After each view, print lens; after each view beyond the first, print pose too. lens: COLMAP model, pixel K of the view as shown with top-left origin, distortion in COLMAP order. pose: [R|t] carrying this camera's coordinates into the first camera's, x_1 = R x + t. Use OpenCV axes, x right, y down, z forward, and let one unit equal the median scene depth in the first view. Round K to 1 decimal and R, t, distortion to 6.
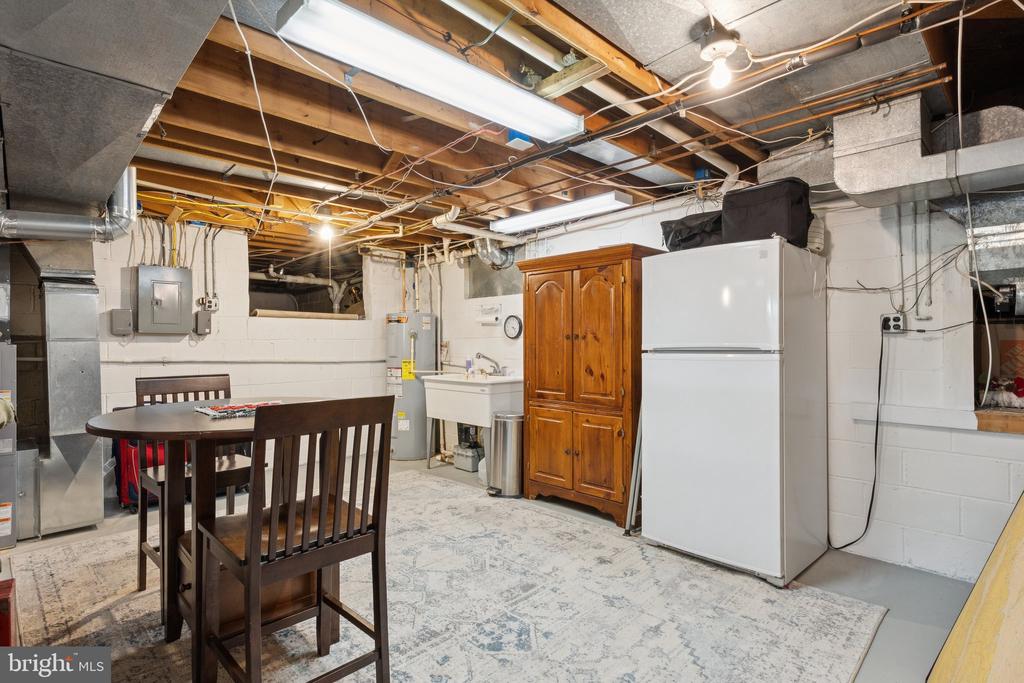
lens RADIAL K [[515.5, 0, 512.5], [0, 515.5, 342.2], [0, 0, 1]] dist [0.000726, 0.000134]
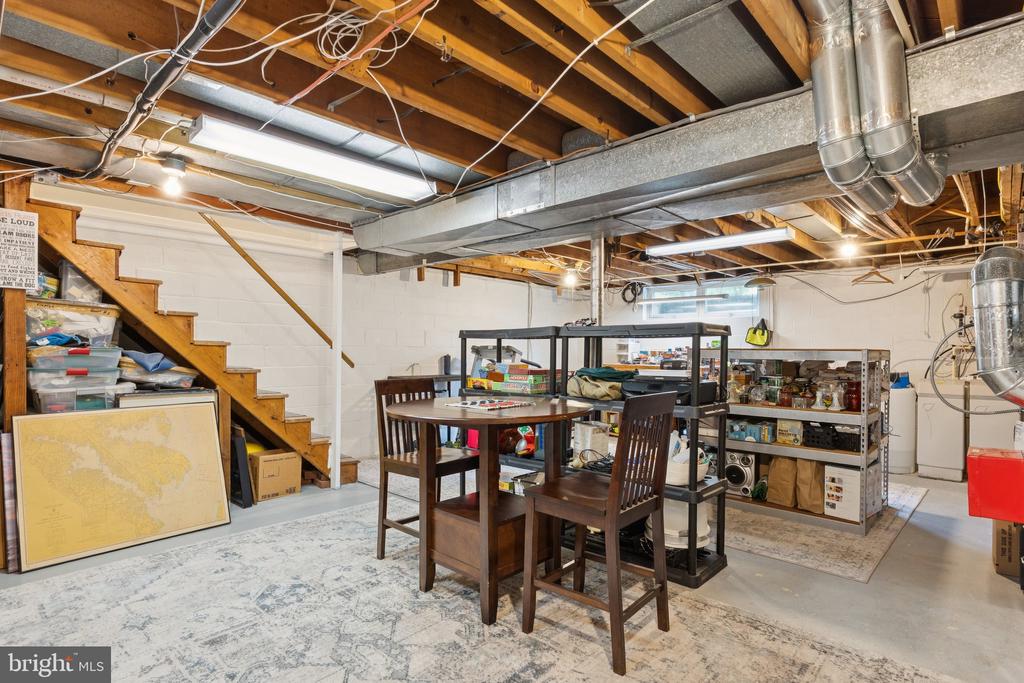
lens RADIAL K [[515.5, 0, 514.0], [0, 515.5, 343.5], [0, 0, 1]] dist [0.000726, 0.000134]
pose [[-0.998958, -0.004800, -0.045391, -0.394875], [-0.003828, 0.999762, -0.021475, 0.004806], [0.045483, -0.021279, -0.998738, 1.775637]]
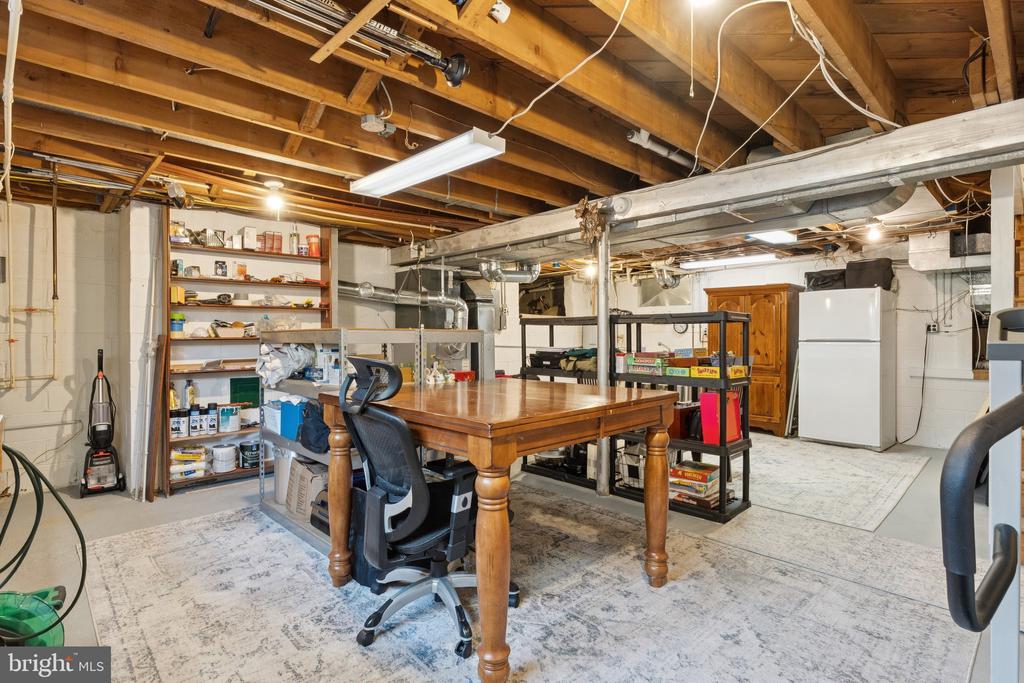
lens RADIAL K [[515.5, 0, 510.7], [0, 515.5, 336.9], [0, 0, 1]] dist [0.000726, 0.000134]
pose [[0.999935, 0.006989, -0.009009, -0.910320], [-0.006946, 0.999964, 0.004822, 0.000007], [0.009043, -0.004759, 0.999948, -1.052867]]
